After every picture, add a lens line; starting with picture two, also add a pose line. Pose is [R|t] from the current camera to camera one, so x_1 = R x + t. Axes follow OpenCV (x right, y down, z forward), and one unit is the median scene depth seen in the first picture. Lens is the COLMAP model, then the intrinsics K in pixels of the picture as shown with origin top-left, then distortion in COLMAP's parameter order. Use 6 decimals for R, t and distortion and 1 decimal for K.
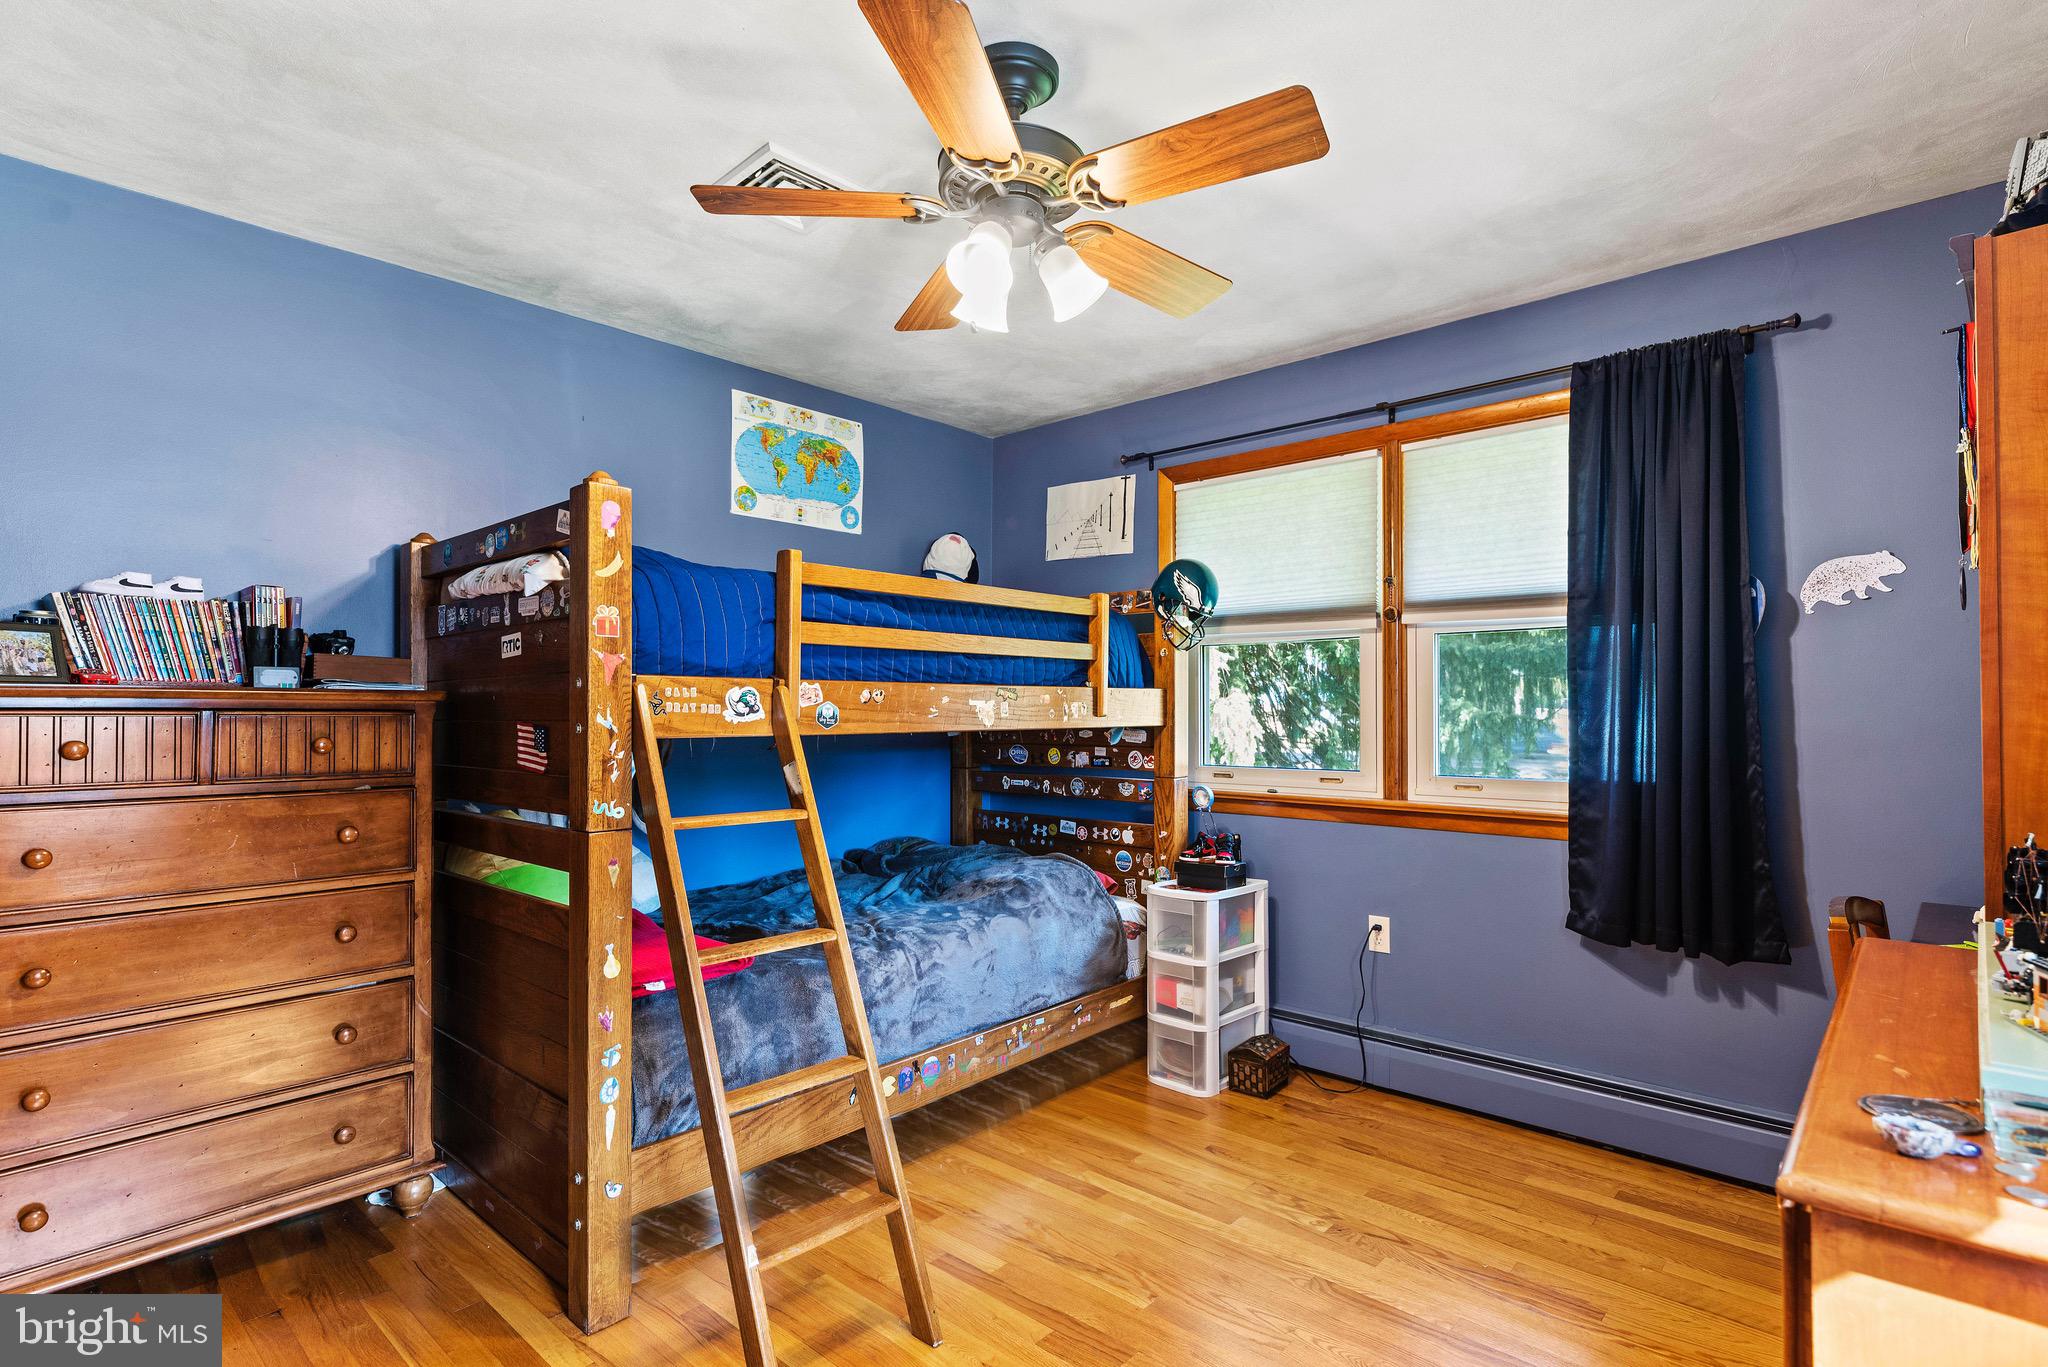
lens RADIAL K [[1020.2, 0, 1025.5], [0, 1020.2, 692.1], [0, 0, 1]] dist [0.001187, -0.000658]
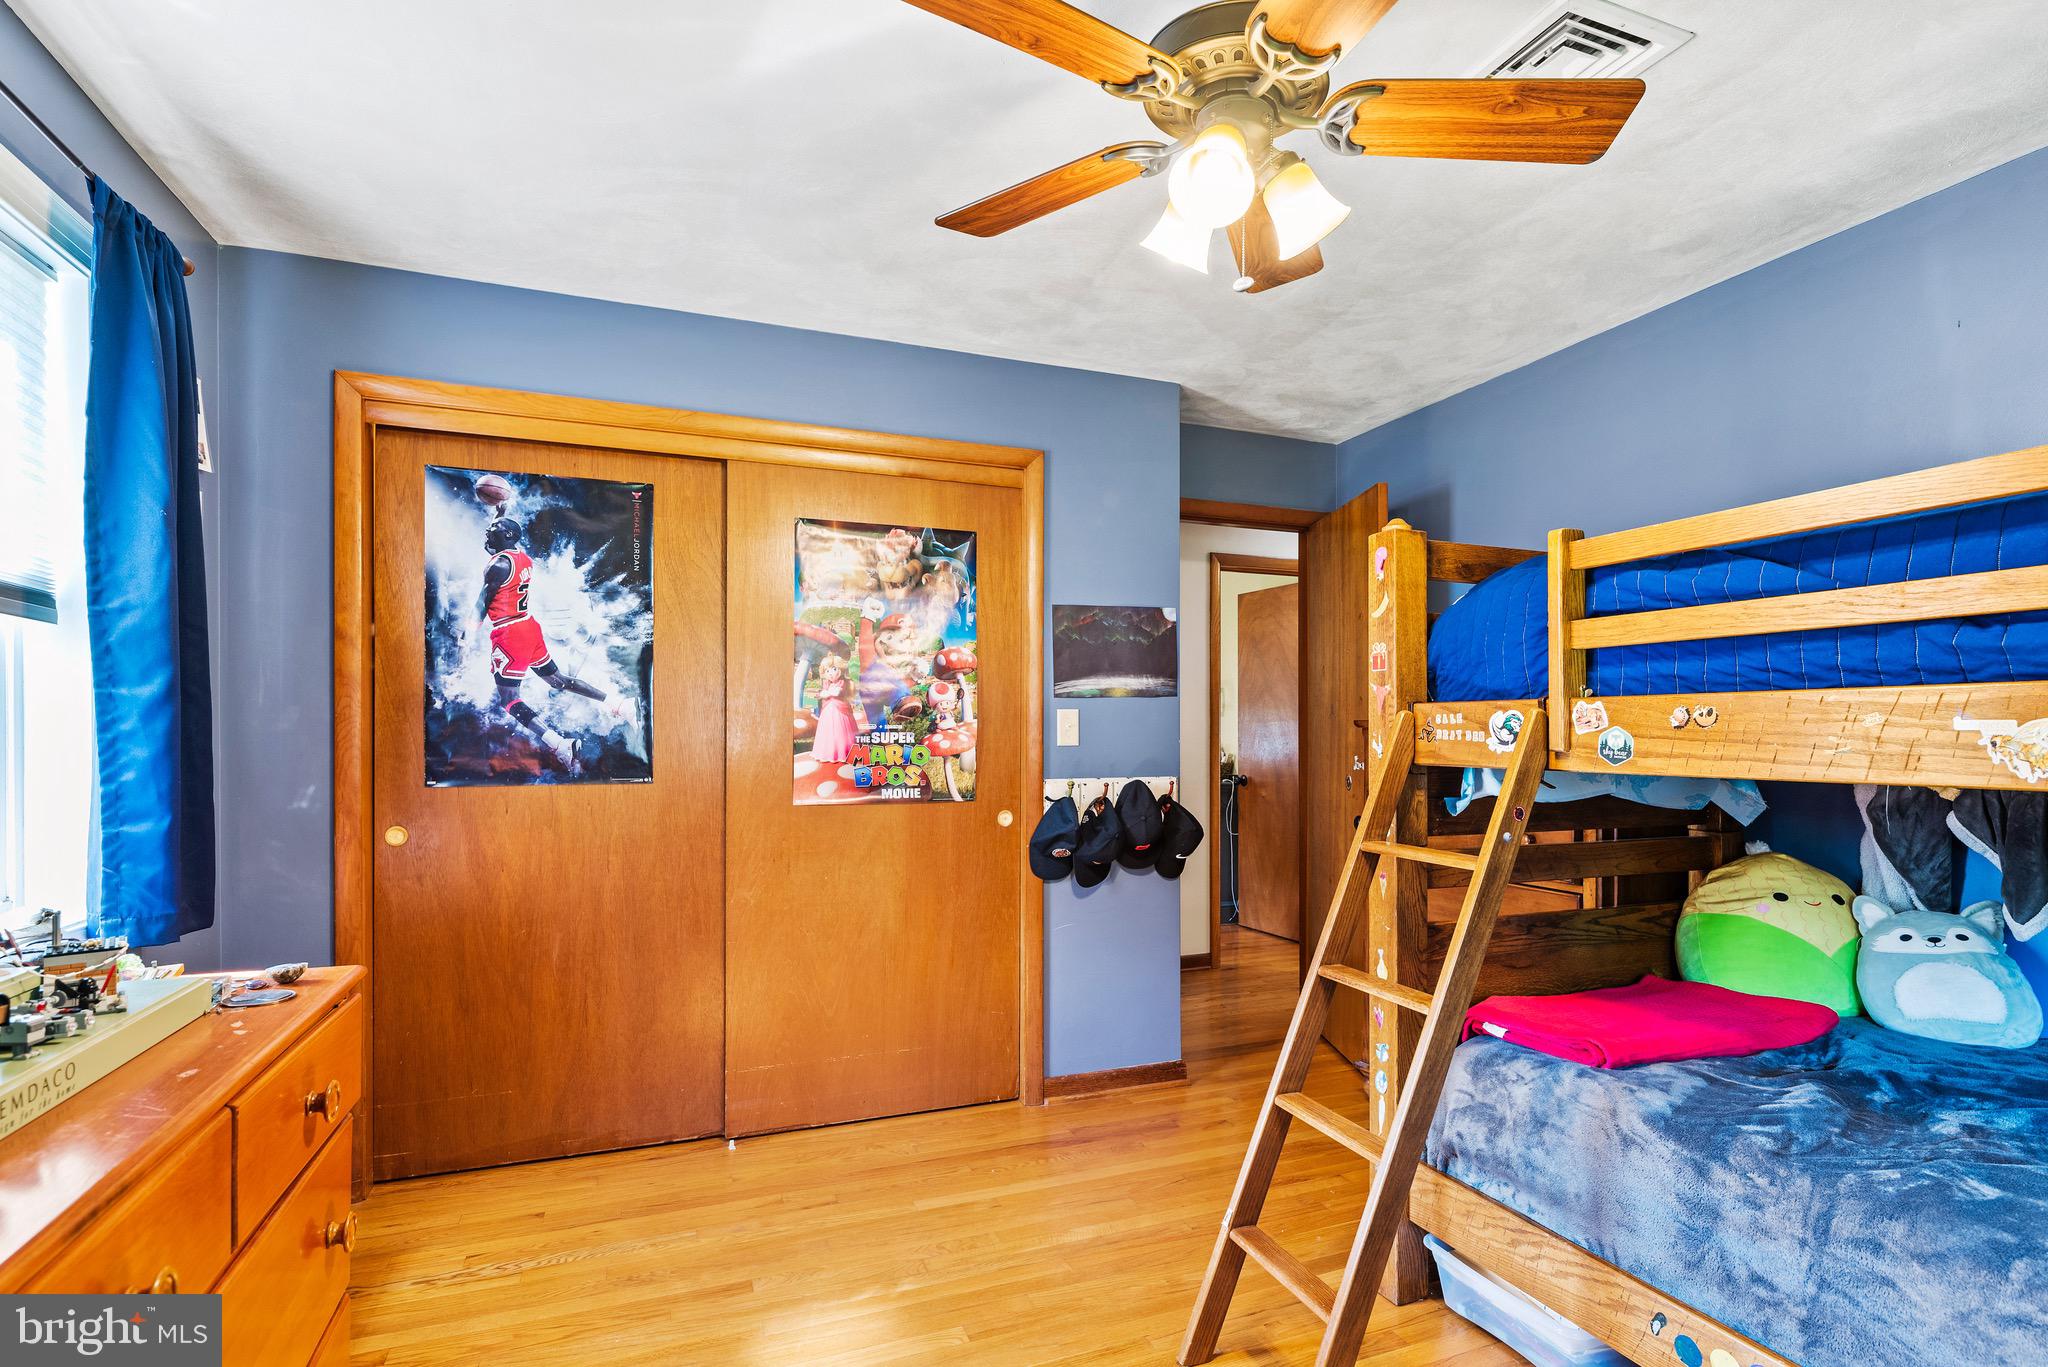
lens RADIAL K [[1020.2, 0, 1057.2], [0, 1020.2, 736.6], [0, 0, 1]] dist [0.001187, -0.000658]
pose [[-0.430114, 0.000020, -0.902775, 0.651865], [0.010267, 0.999935, -0.004869, 0.016855], [0.902716, -0.011363, -0.430086, 1.025461]]
